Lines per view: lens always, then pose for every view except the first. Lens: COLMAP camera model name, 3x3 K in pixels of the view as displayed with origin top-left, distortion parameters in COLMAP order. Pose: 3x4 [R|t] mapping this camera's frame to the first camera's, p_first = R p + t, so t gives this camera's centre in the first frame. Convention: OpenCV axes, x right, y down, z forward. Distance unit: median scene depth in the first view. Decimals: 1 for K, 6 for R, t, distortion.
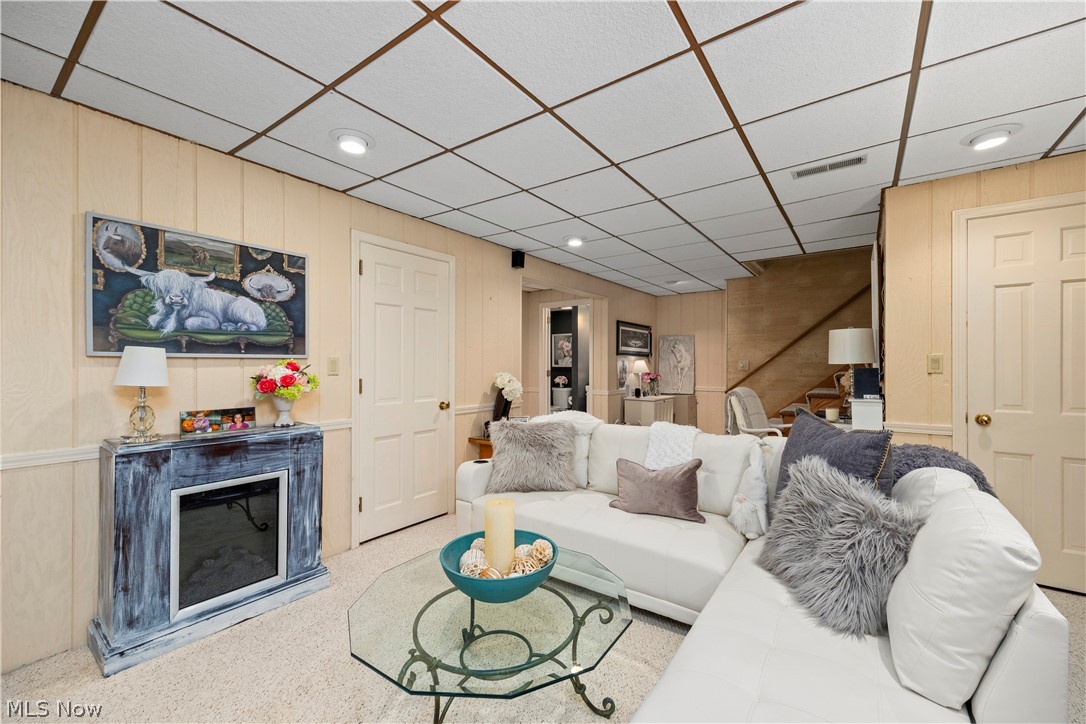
lens RADIAL K [[434.8, 0, 546.9], [0, 434.8, 362.8], [0, 0, 1]] dist [-0.001016, 0.000057]
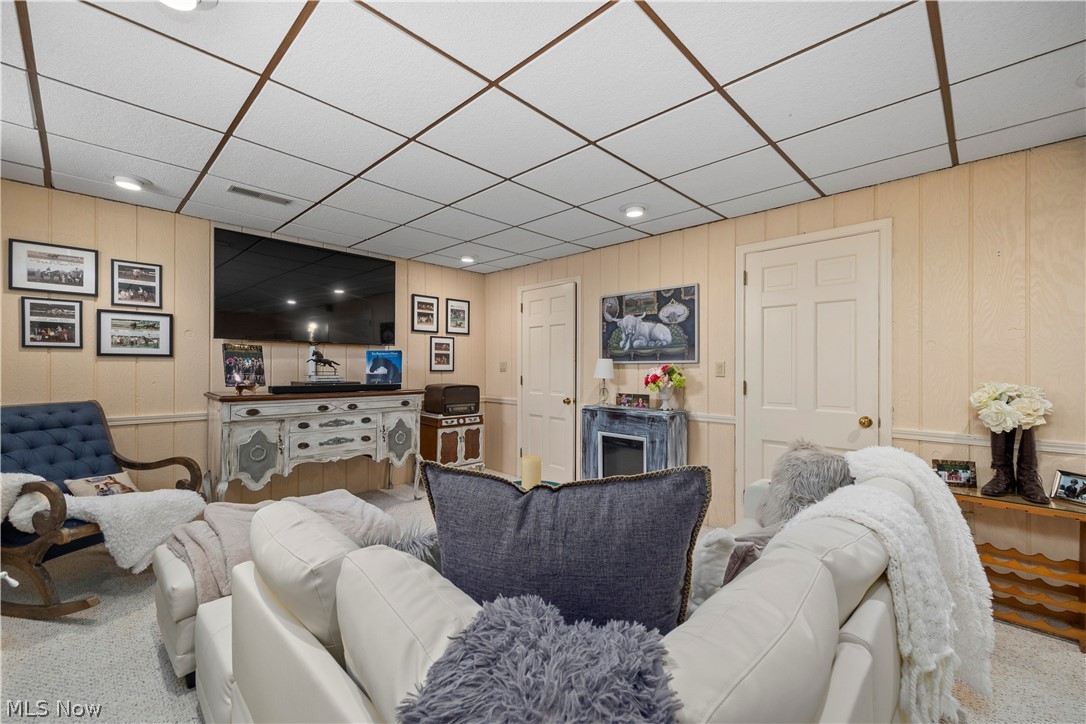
lens RADIAL K [[434.8, 0, 546.9], [0, 434.8, 362.8], [0, 0, 1]] dist [-0.001016, 0.000057]
pose [[-0.146050, -0.012171, -0.989202, 0.937593], [-0.000388, 0.999925, -0.012246, 0.006820], [0.989277, -0.001405, -0.146044, 0.881358]]
